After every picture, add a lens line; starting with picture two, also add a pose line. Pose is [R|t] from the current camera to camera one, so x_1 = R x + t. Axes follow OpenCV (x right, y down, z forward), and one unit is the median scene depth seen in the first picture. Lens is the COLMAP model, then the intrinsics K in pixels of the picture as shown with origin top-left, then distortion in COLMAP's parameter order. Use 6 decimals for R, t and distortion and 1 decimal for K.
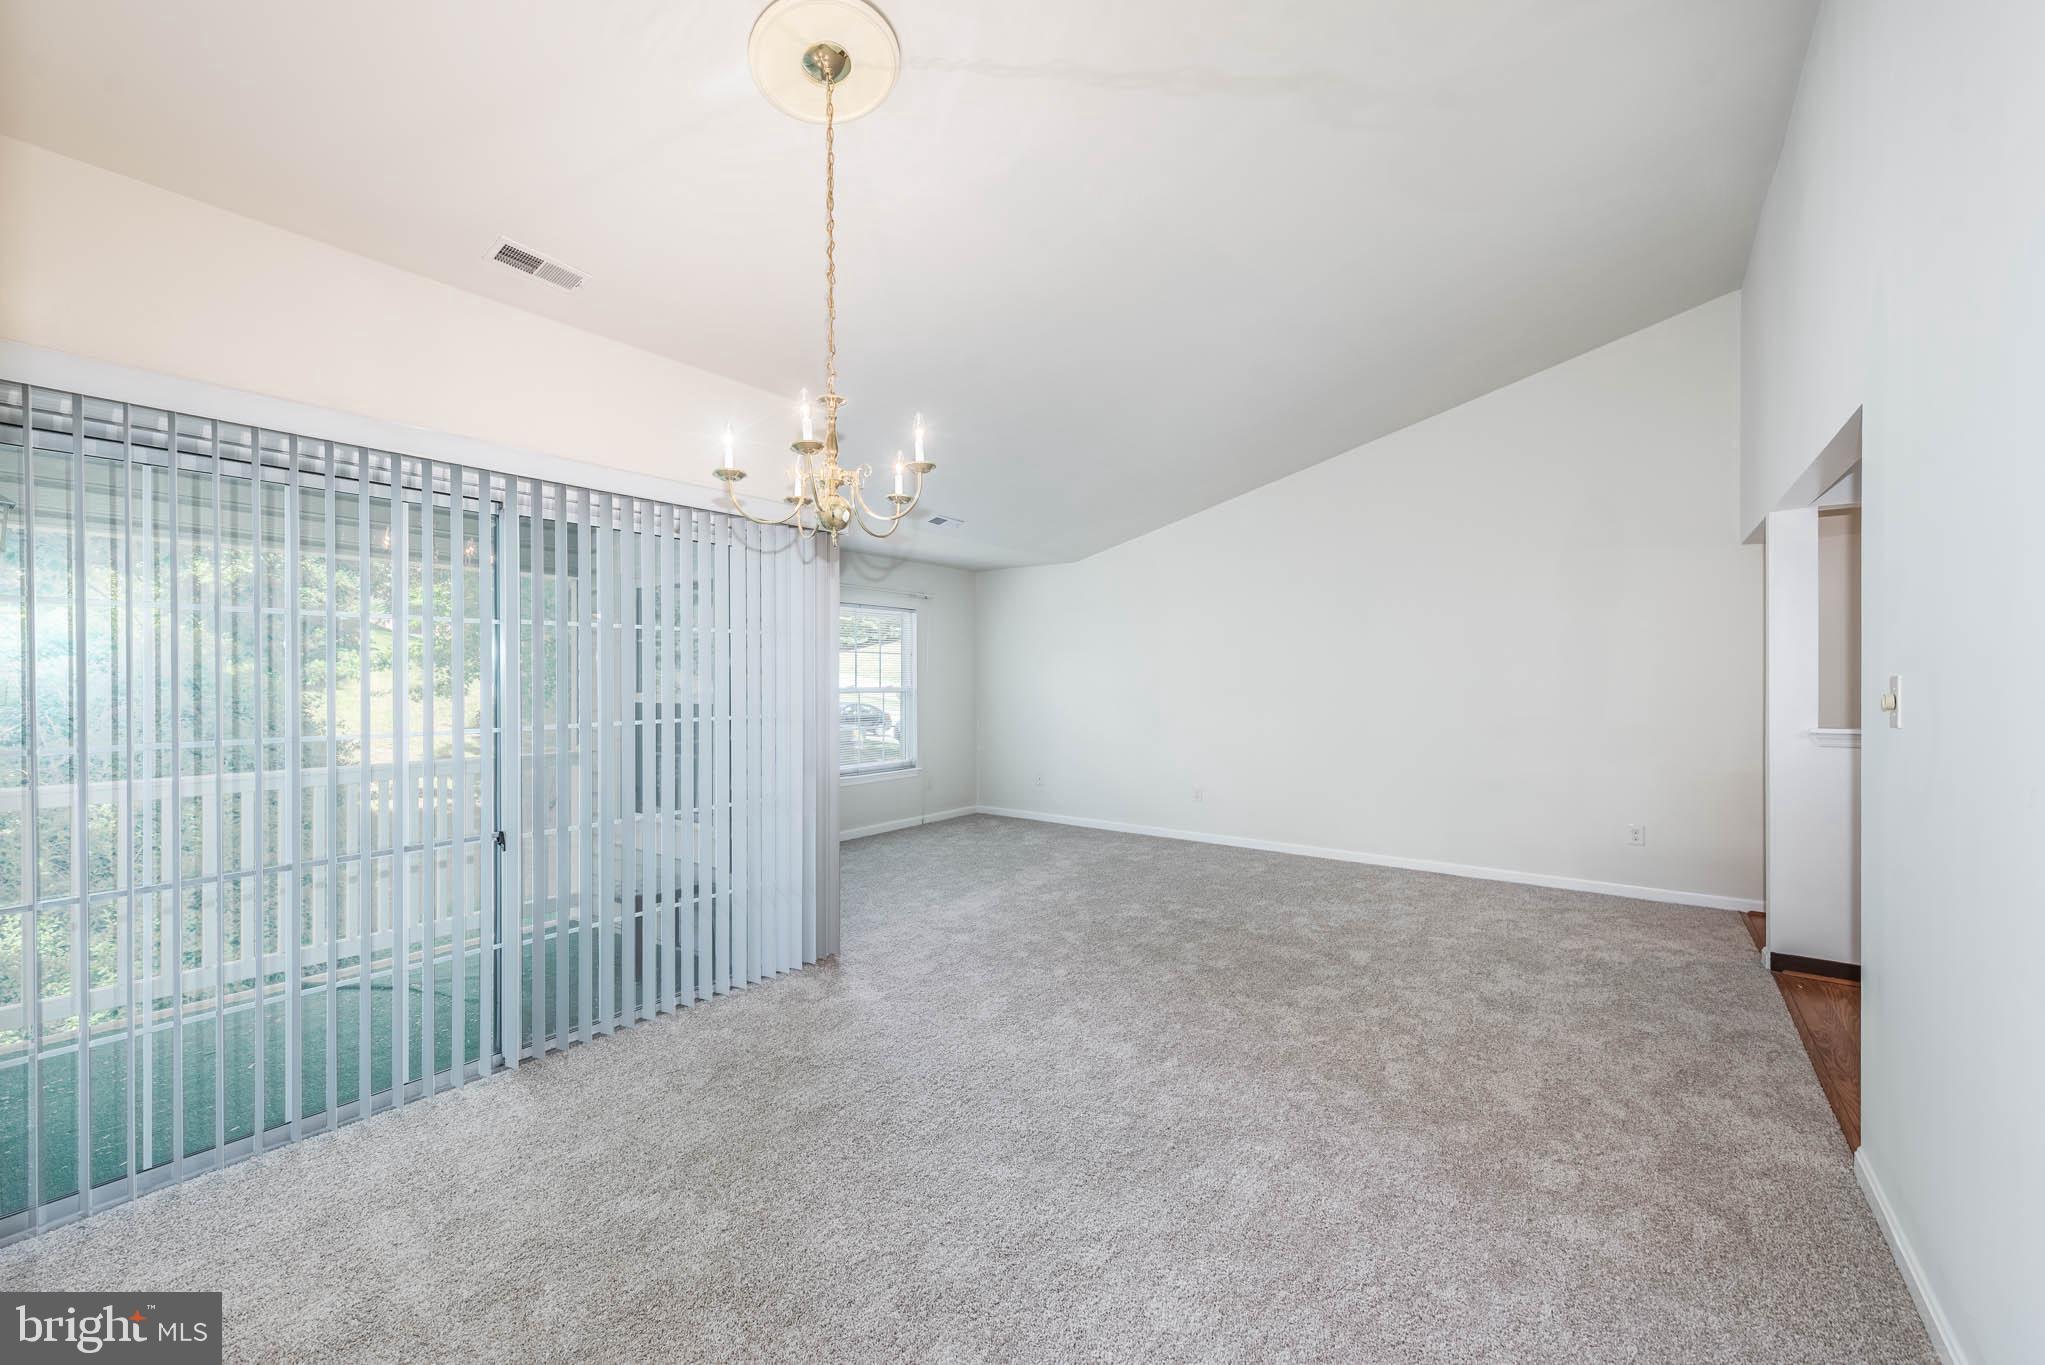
lens RADIAL K [[800.5, 0, 1020.6], [0, 800.5, 678.4], [0, 0, 1]] dist [0.022328, -0.005426]
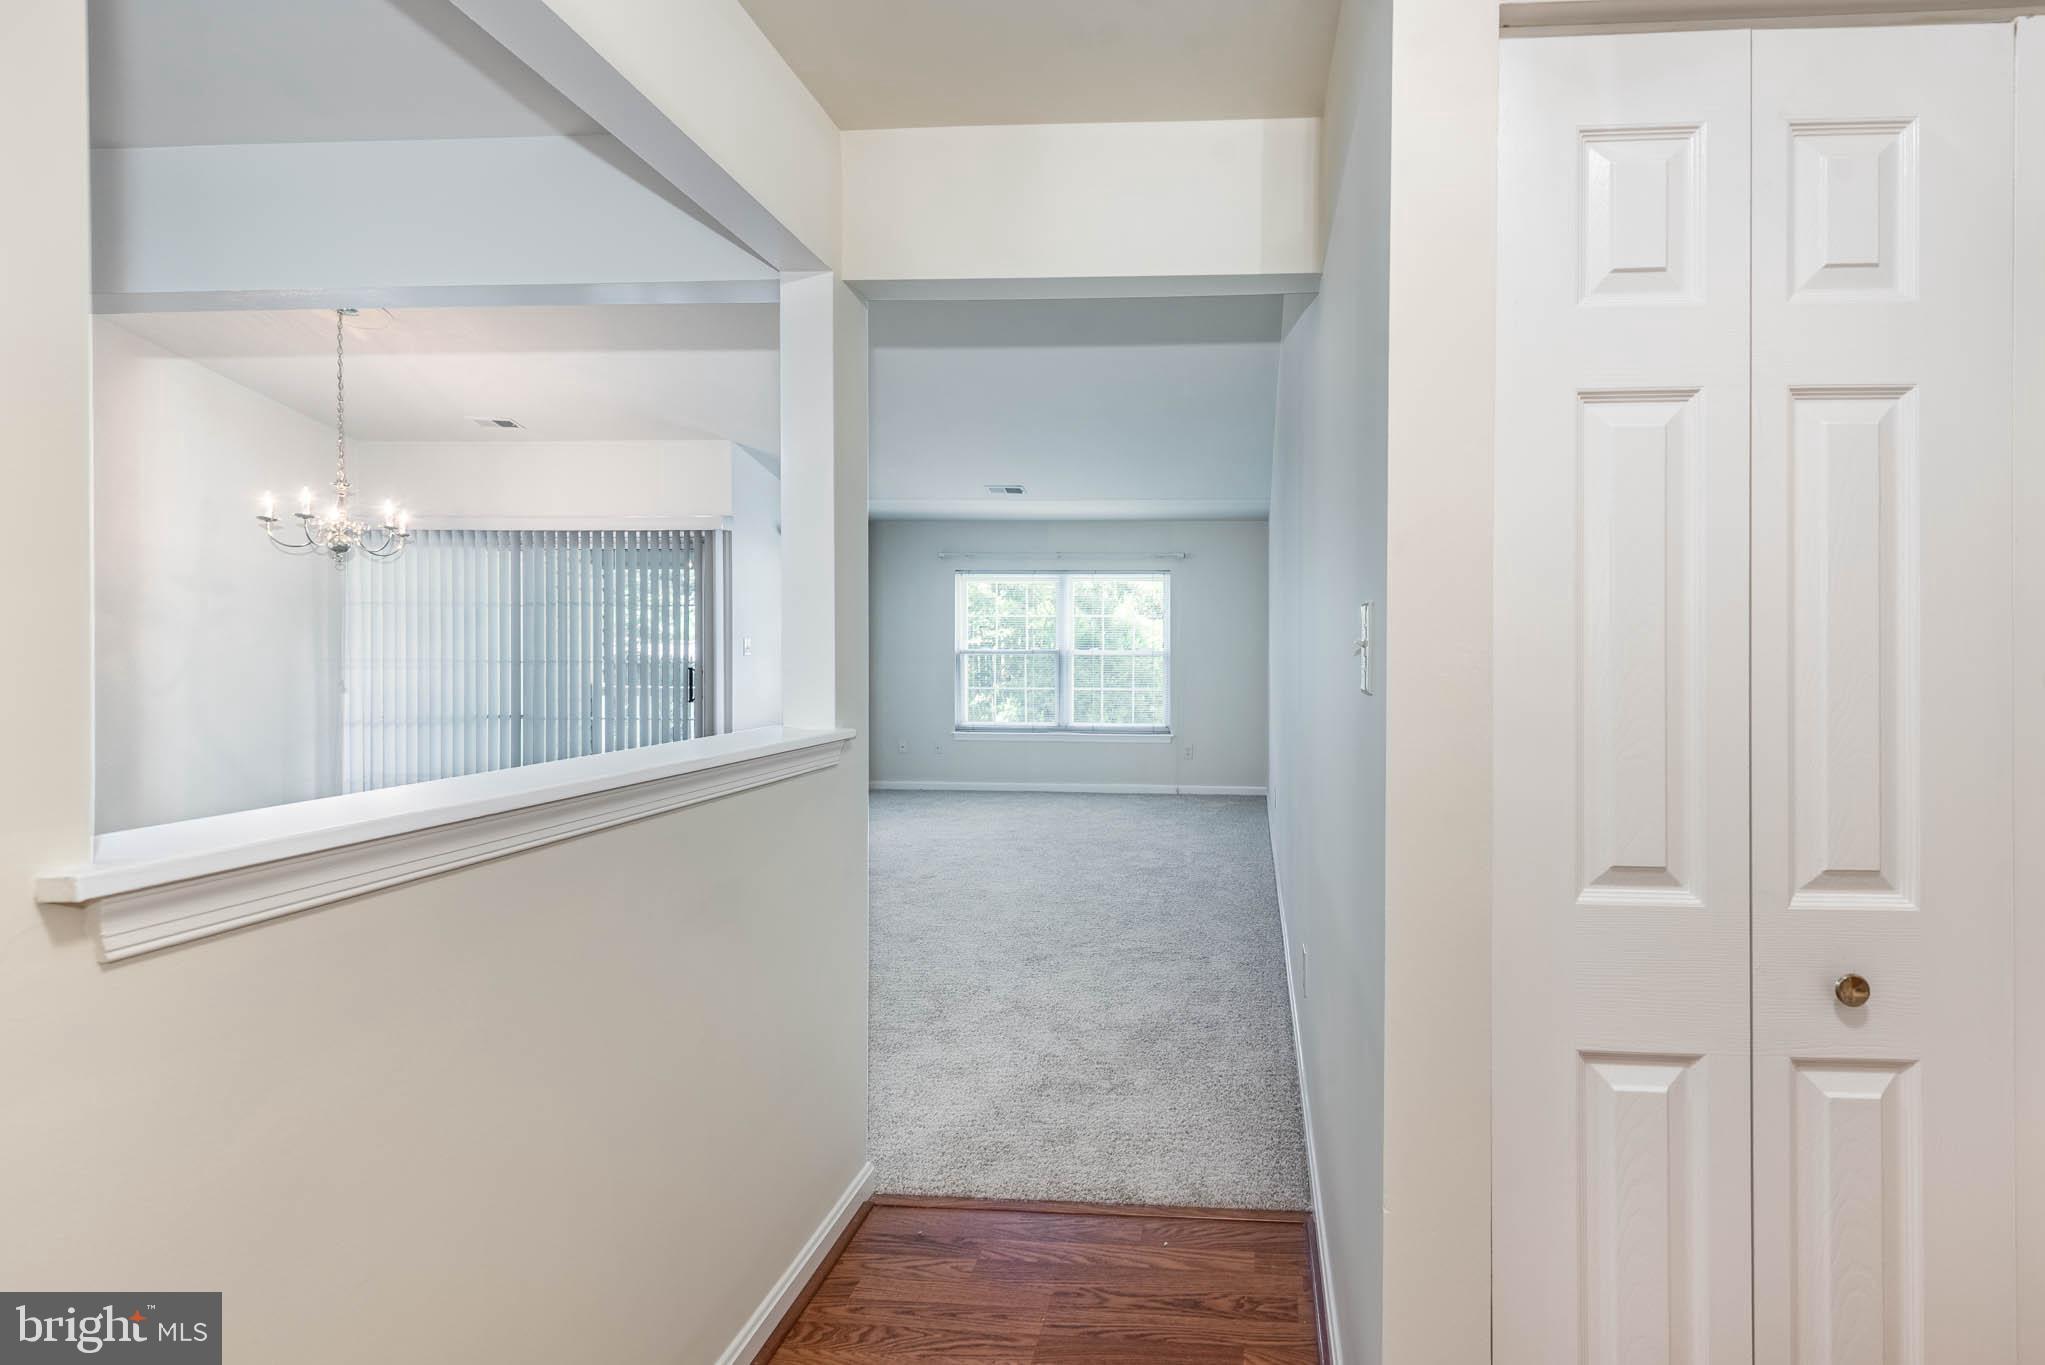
lens RADIAL K [[892.1, 0, 1190.9], [0, 892.1, 658.9], [0, 0, 1]] dist [0.012178, -0.000058]
pose [[0.553787, 0.005582, -0.832640, 1.827990], [-0.002254, 0.999984, 0.005205, 0.040060], [0.832655, -0.001006, 0.553791, 1.031450]]
